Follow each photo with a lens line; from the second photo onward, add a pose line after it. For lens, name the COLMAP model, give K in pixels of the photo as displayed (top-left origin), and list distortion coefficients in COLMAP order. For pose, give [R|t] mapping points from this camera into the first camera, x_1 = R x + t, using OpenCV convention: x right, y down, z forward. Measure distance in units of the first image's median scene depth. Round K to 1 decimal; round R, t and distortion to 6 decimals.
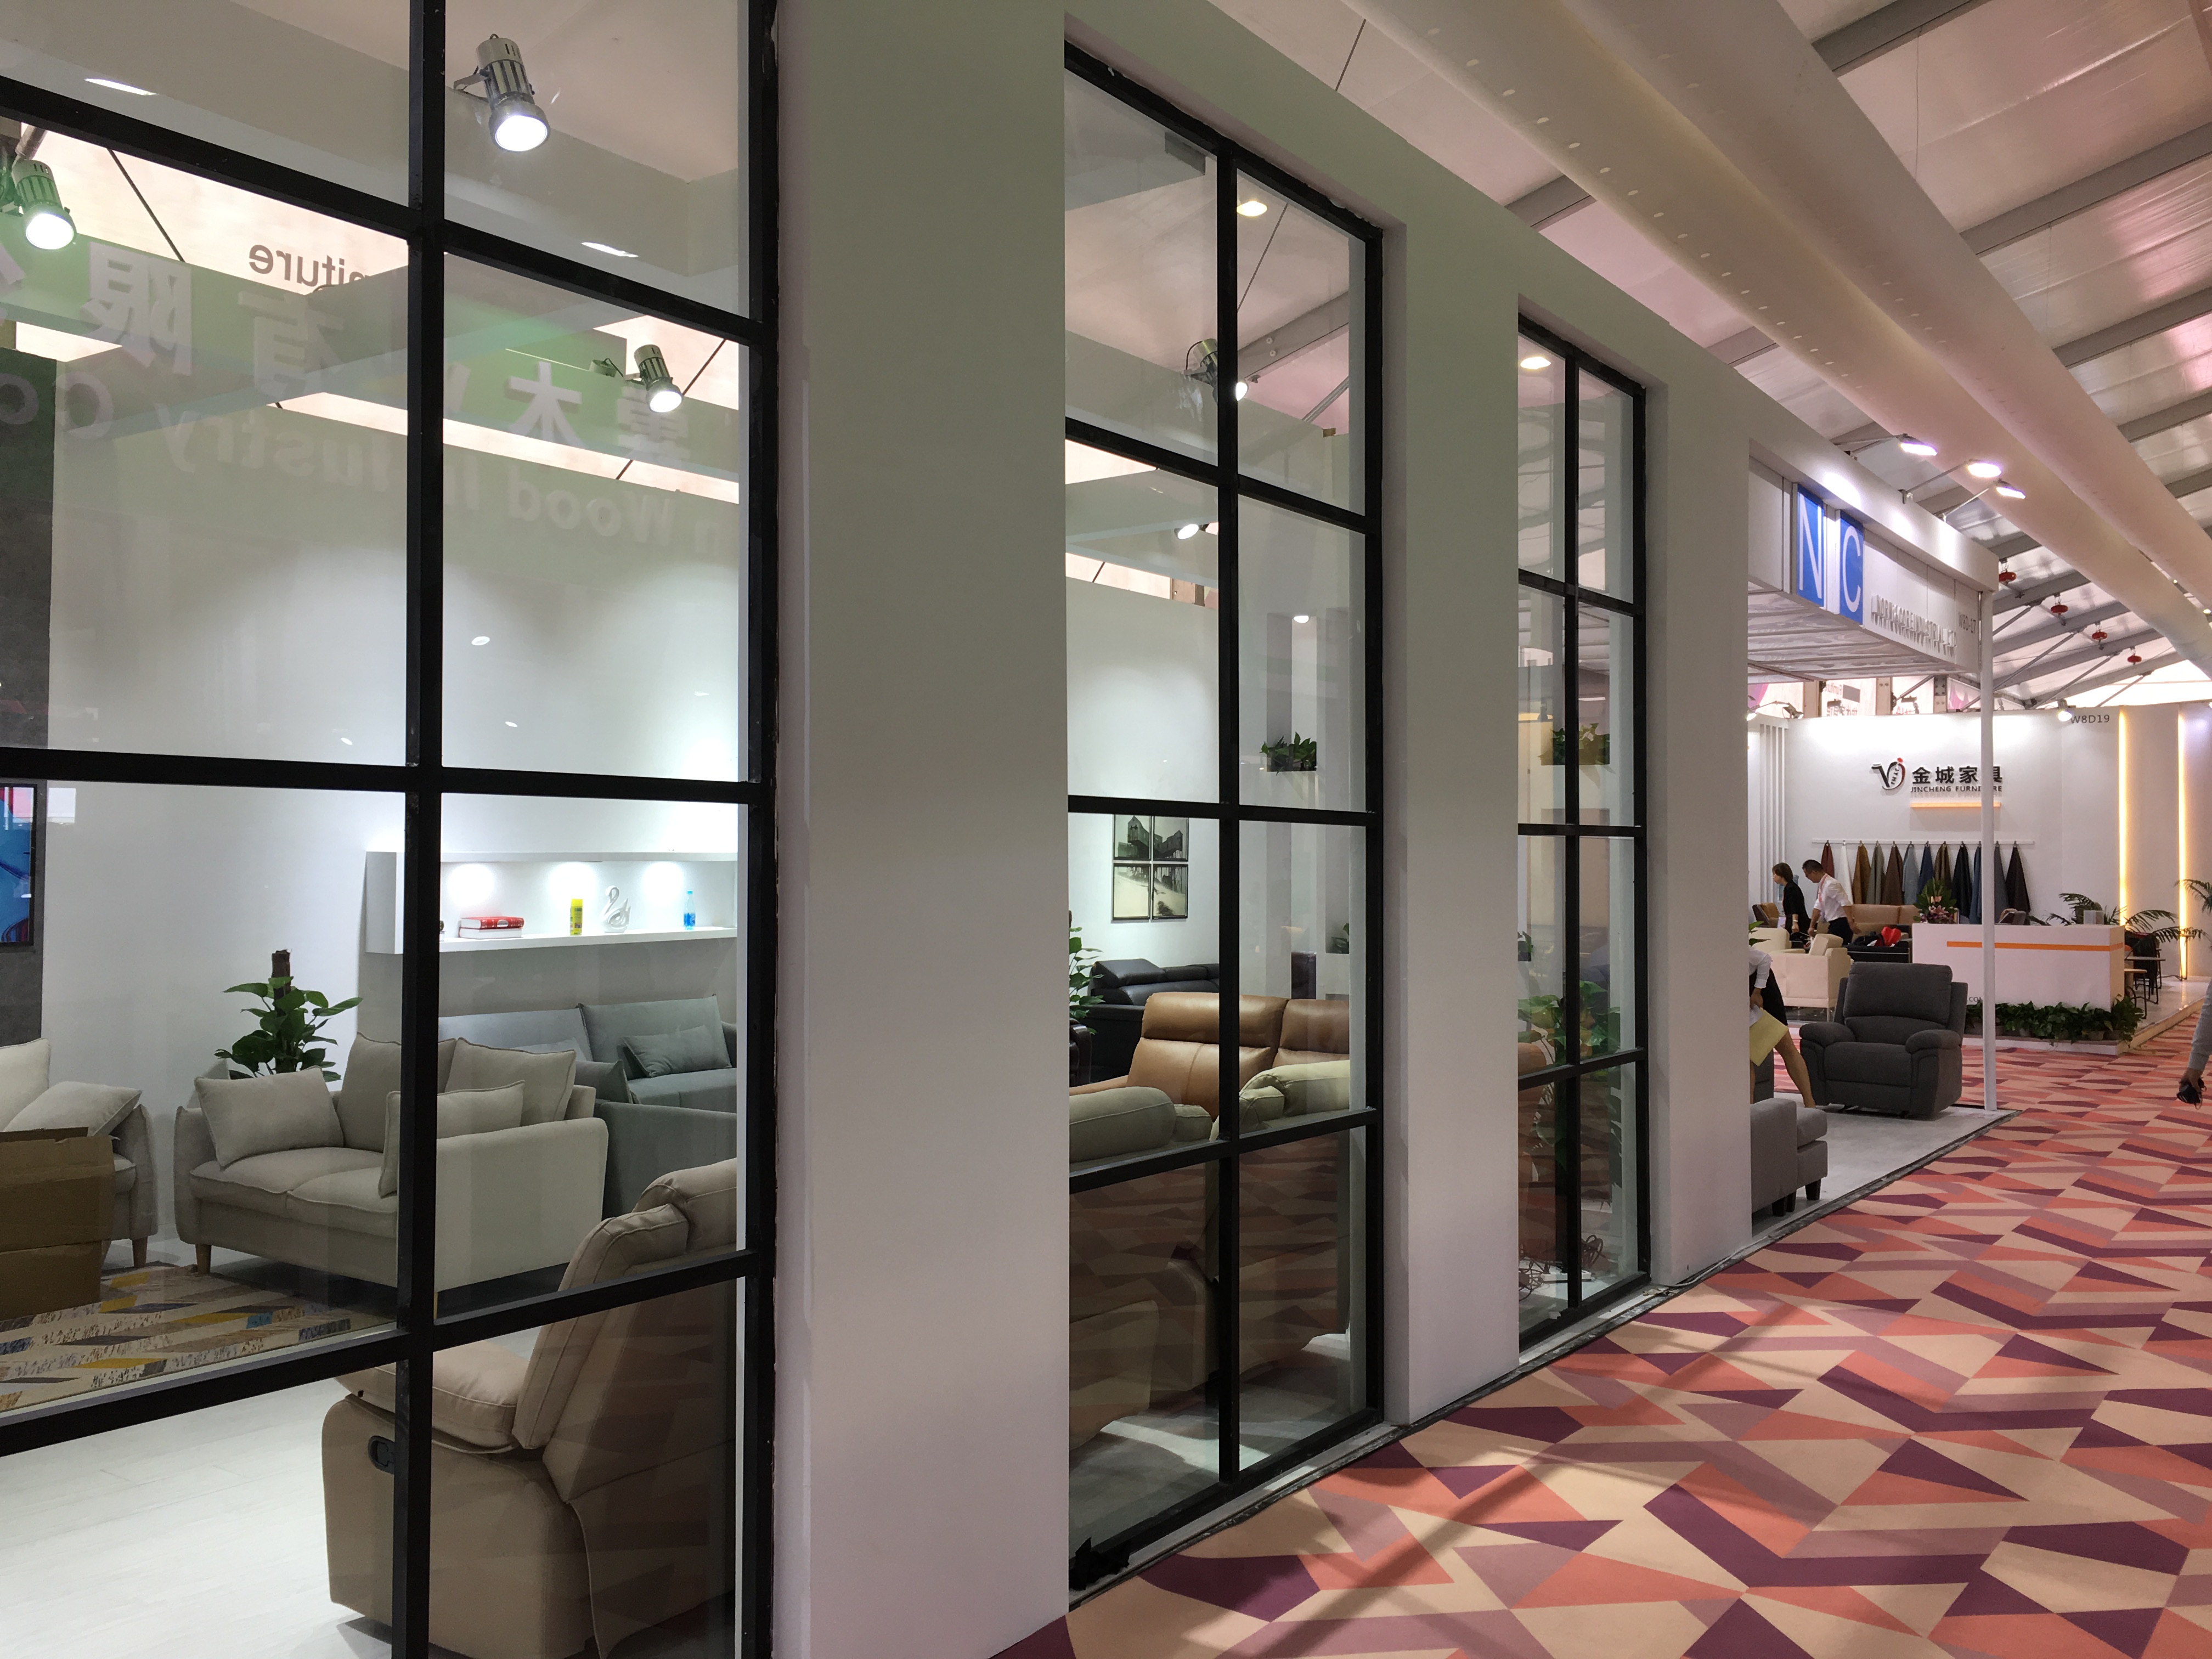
lens RADIAL K [[1863.5, 0, 1104.0], [0, 1863.5, 836.0], [0, 0, 1]] dist [0.047714, -0.014974]
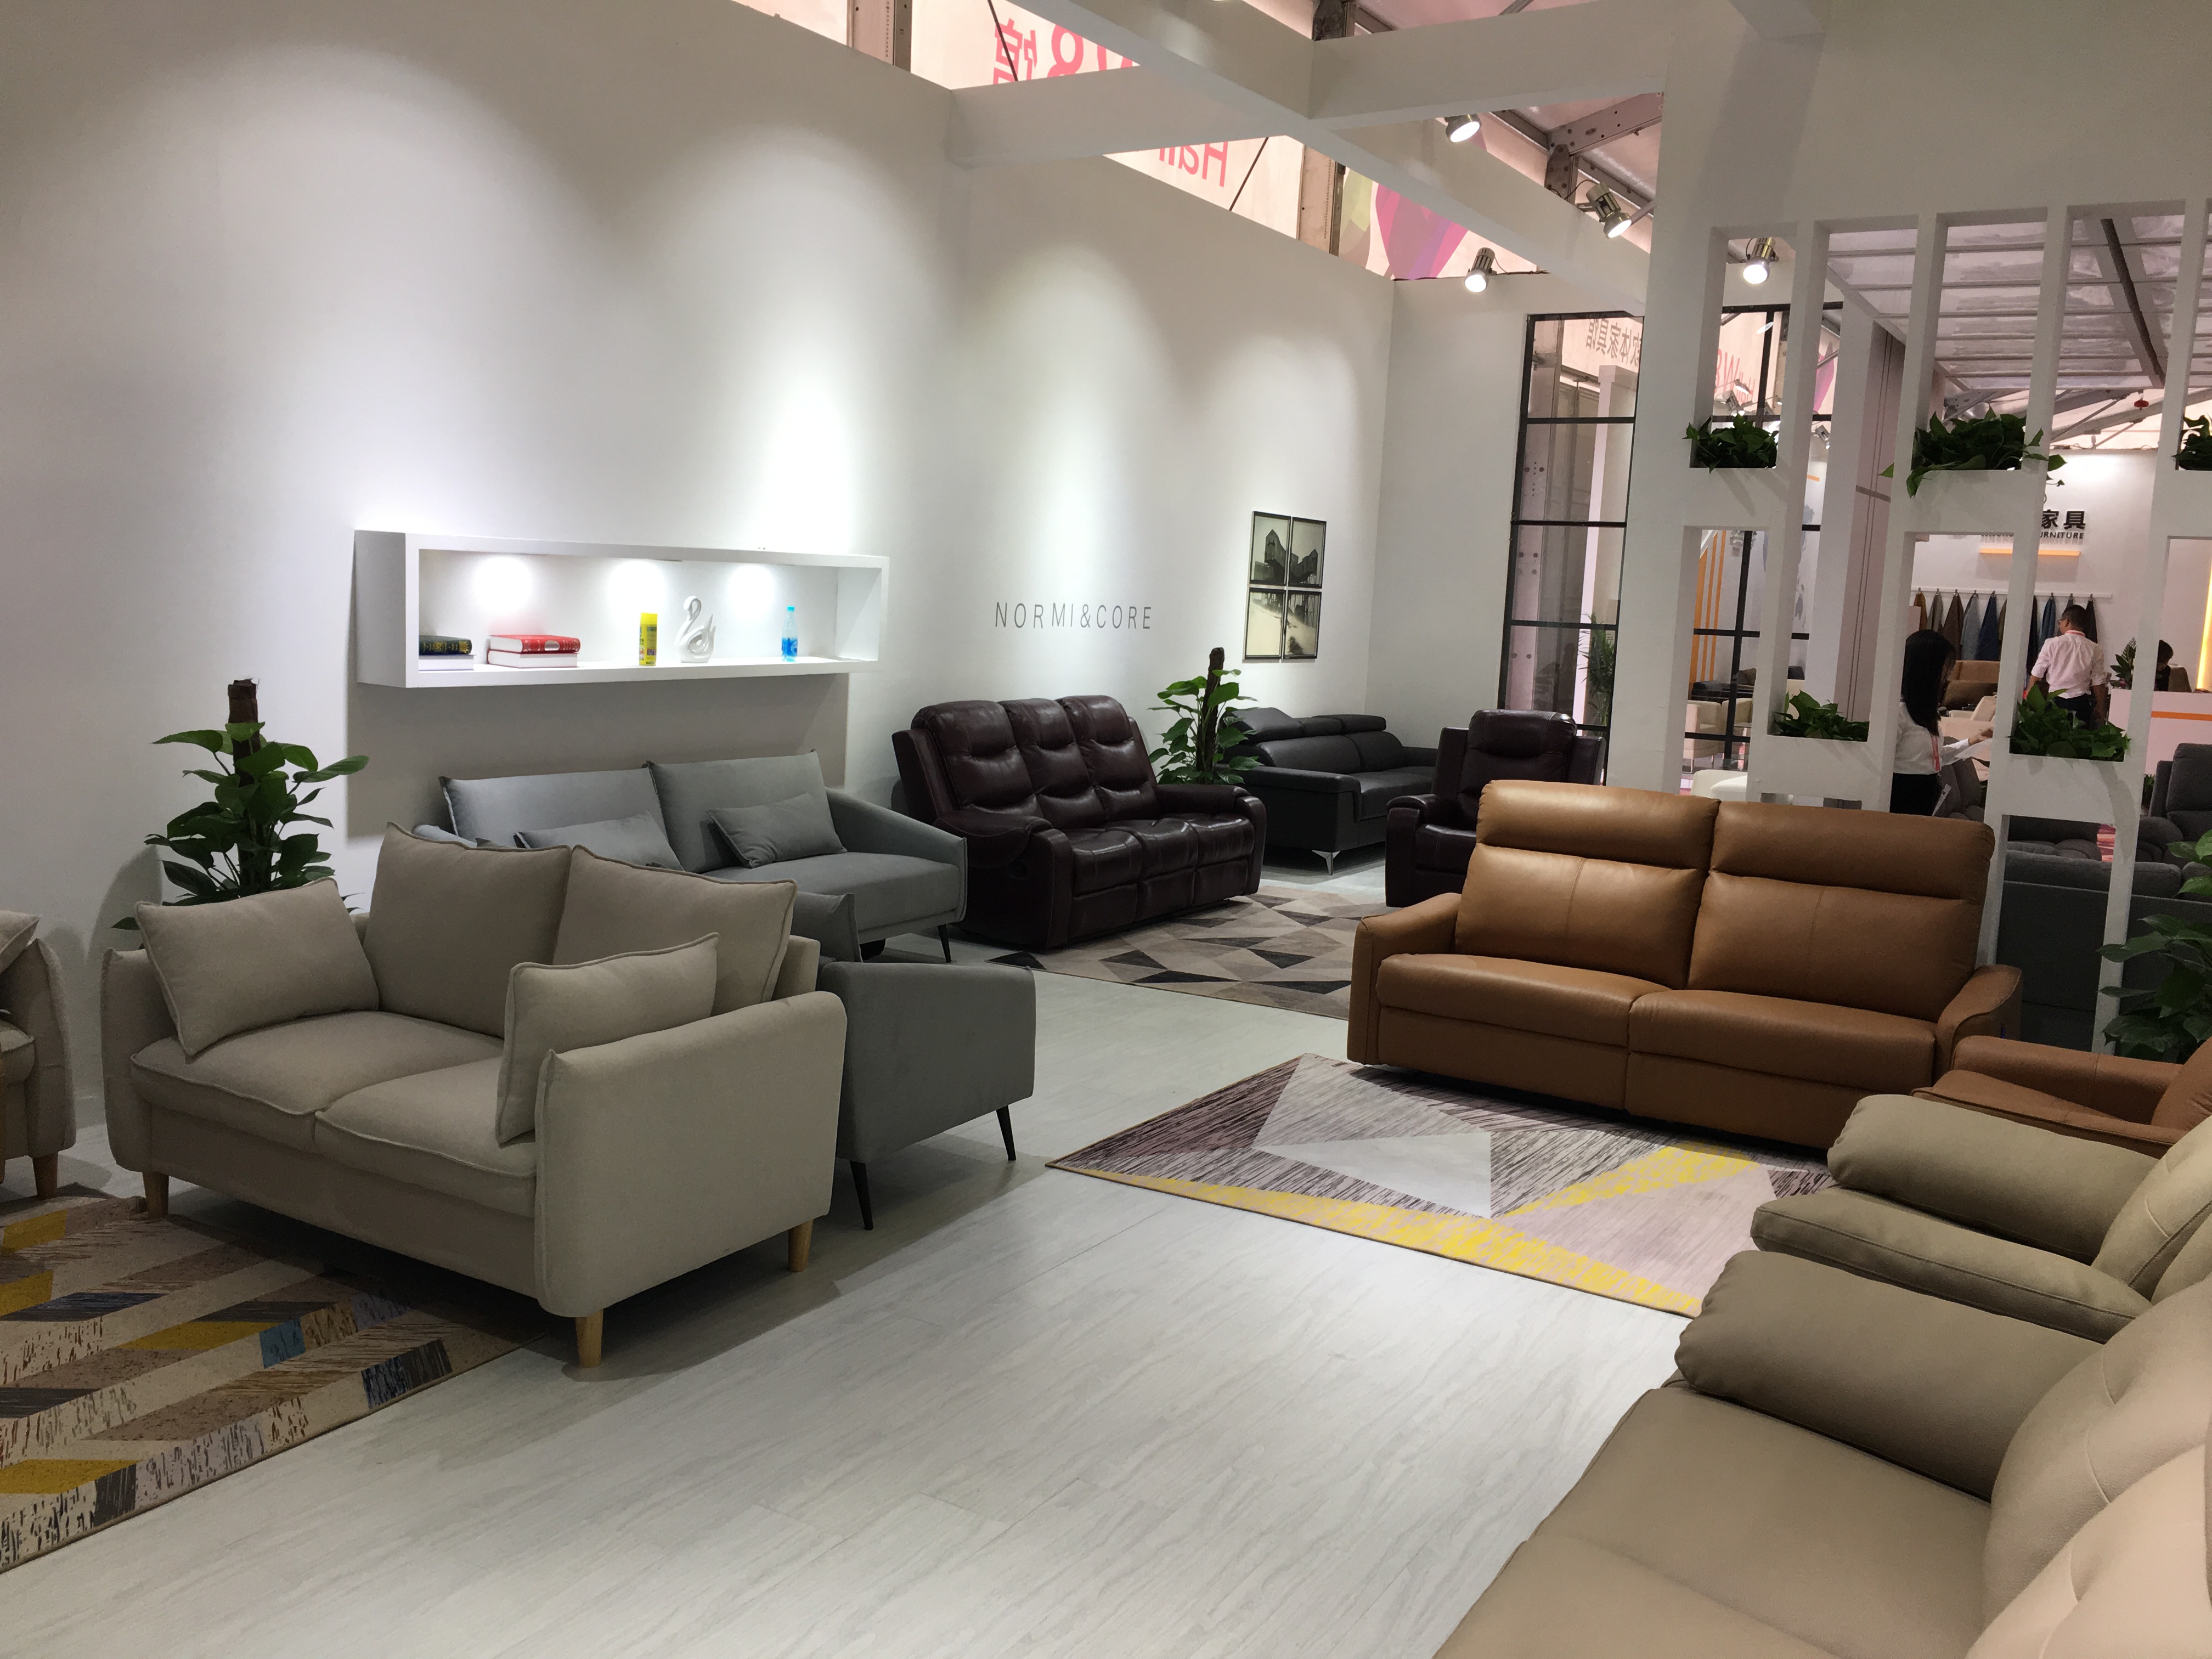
lens RADIAL K [[1863.5, 0, 1104.2], [0, 1863.5, 823.3], [0, 0, 1]] dist [0.047714, -0.014974]
pose [[0.996955, 0.029912, 0.072011, -0.189463], [-0.039908, 0.989113, 0.141645, 0.006472], [-0.066990, -0.144087, 0.987295, 0.340052]]
